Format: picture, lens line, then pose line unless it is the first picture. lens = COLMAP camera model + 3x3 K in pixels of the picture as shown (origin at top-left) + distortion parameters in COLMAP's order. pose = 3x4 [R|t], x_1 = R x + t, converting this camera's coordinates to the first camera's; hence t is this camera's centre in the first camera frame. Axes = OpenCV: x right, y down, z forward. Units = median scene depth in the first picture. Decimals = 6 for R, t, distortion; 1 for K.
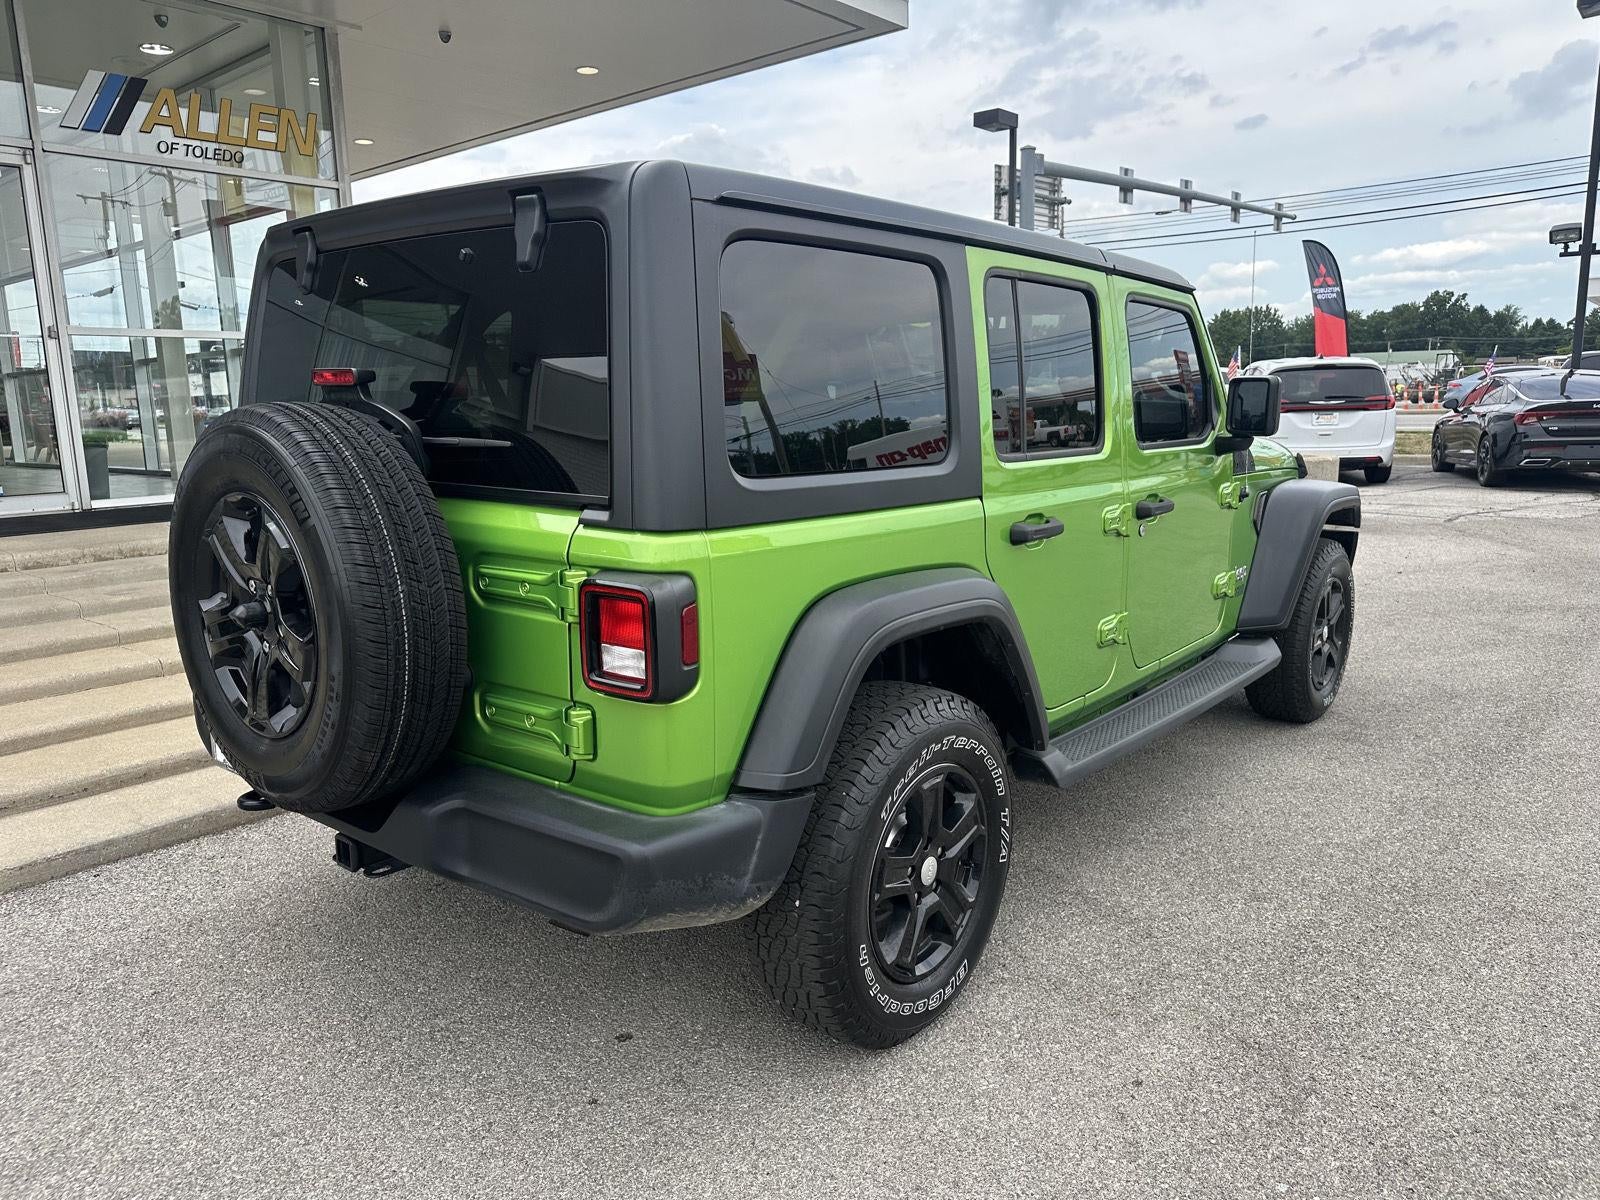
lens RADIAL K [[1125.3, 0, 801.0], [0, 1125.3, 590.0], [0, 0, 1]] dist [0.041213, -0.068945]
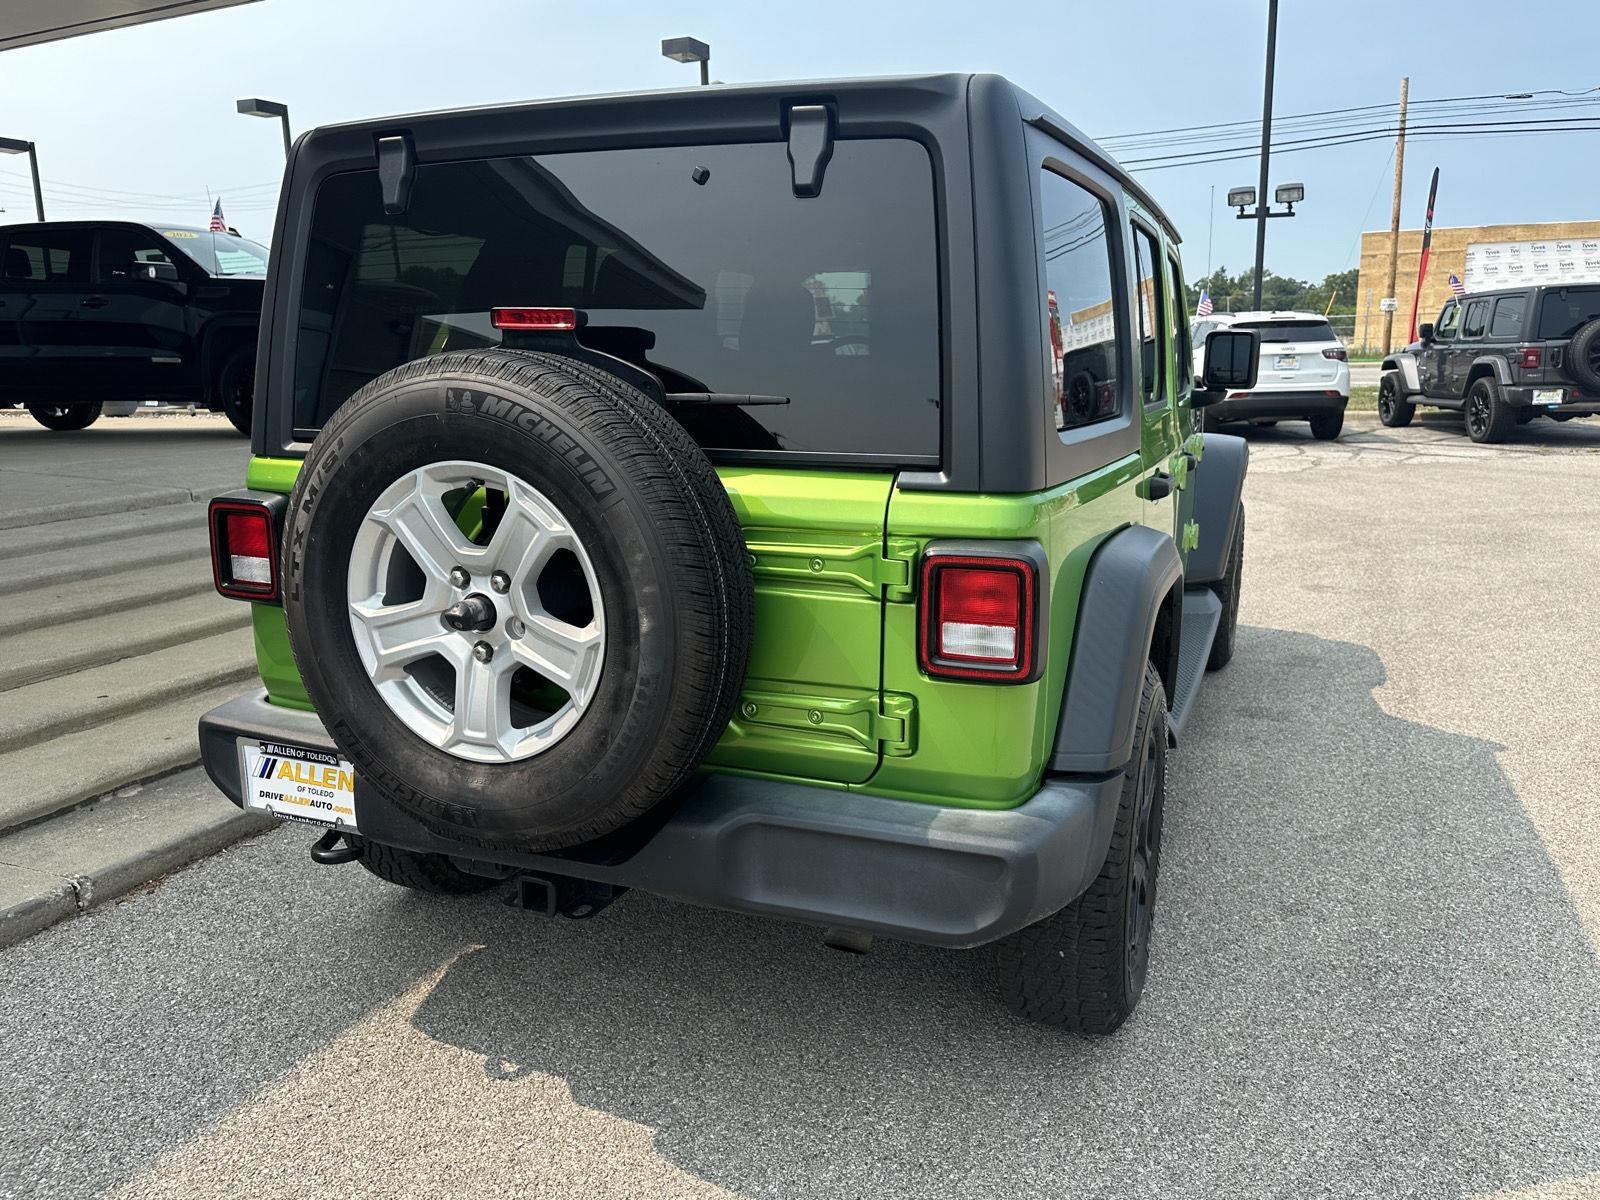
lens RADIAL K [[1228.4, 0, 806.3], [0, 1228.4, 597.4], [0, 0, 1]] dist [0.040871, -0.056990]
pose [[0.957881, -0.052132, 0.282392, -0.424671], [0.044793, 0.998471, 0.032387, -0.006535], [-0.283649, -0.018373, 0.958752, 0.077275]]
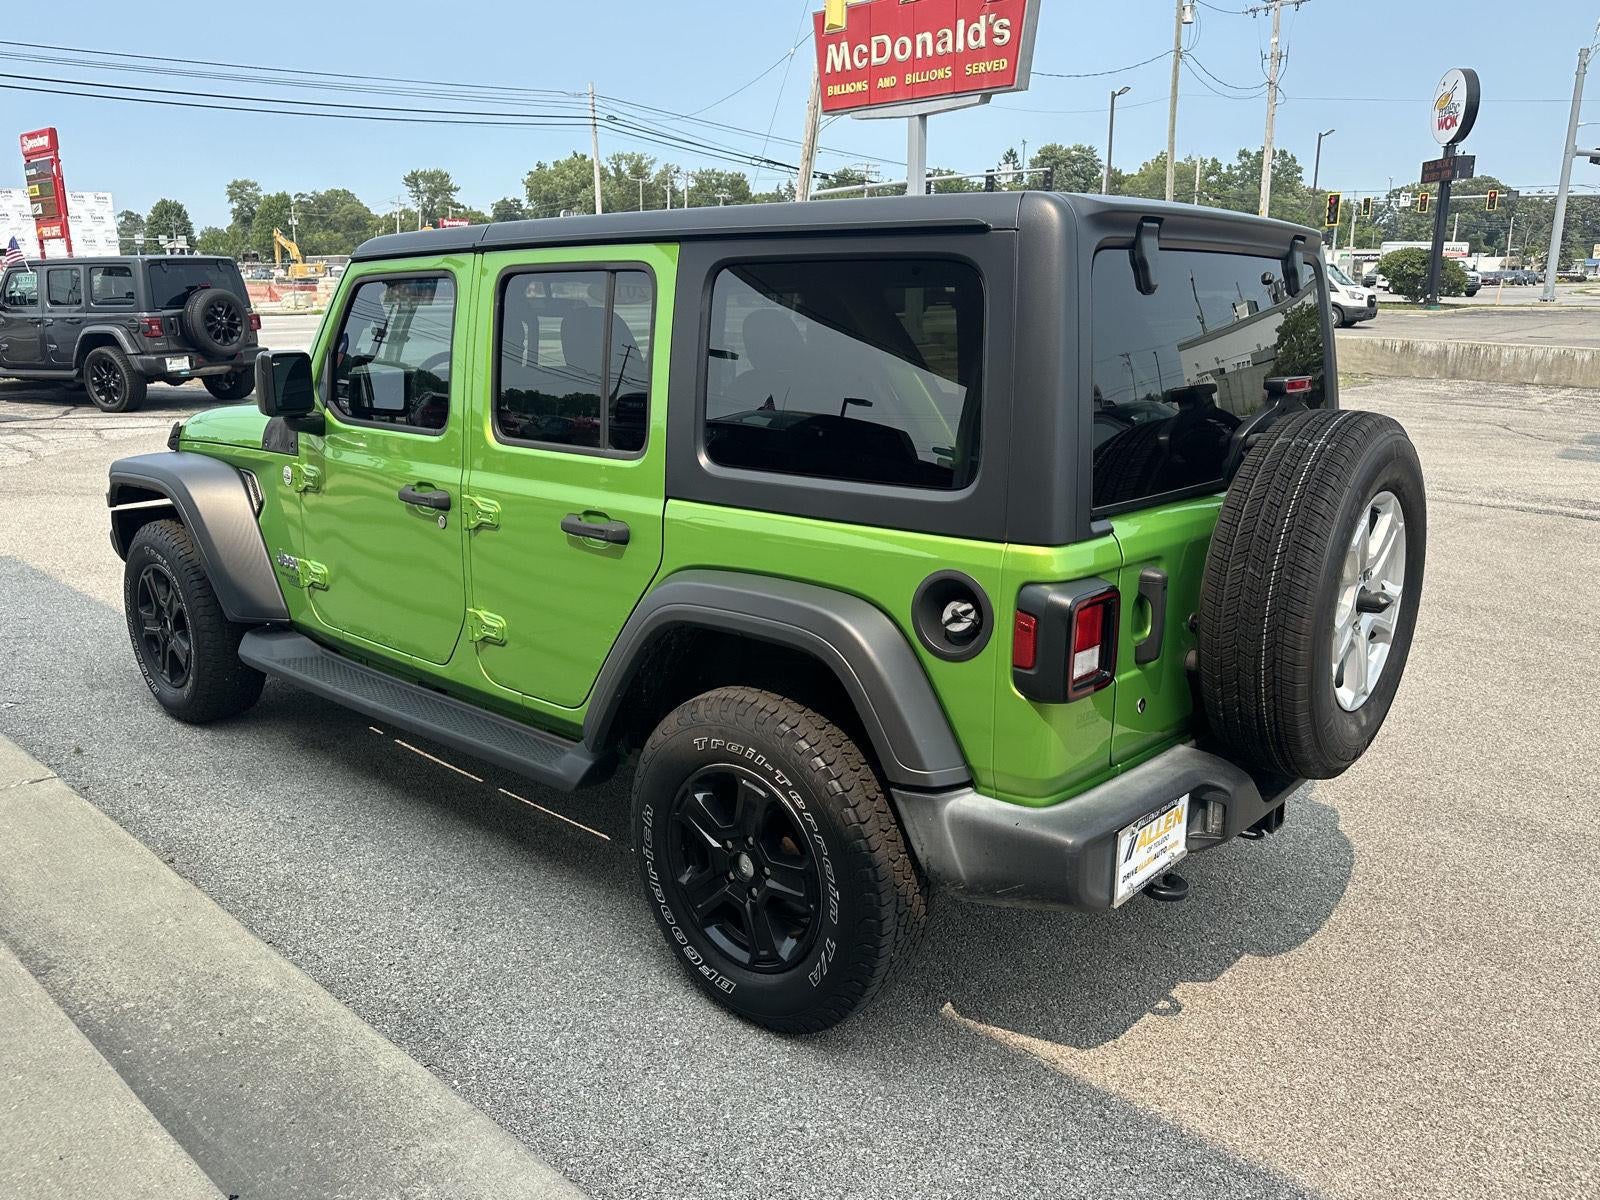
lens RADIAL K [[1228.4, 0, 806.3], [0, 1228.4, 597.4], [0, 0, 1]] dist [0.040871, -0.056990]
pose [[0.029636, -0.233304, 0.971952, -1.438370], [0.173106, 0.958884, 0.224889, -0.301770], [-0.984457, 0.161586, 0.068804, 1.252545]]
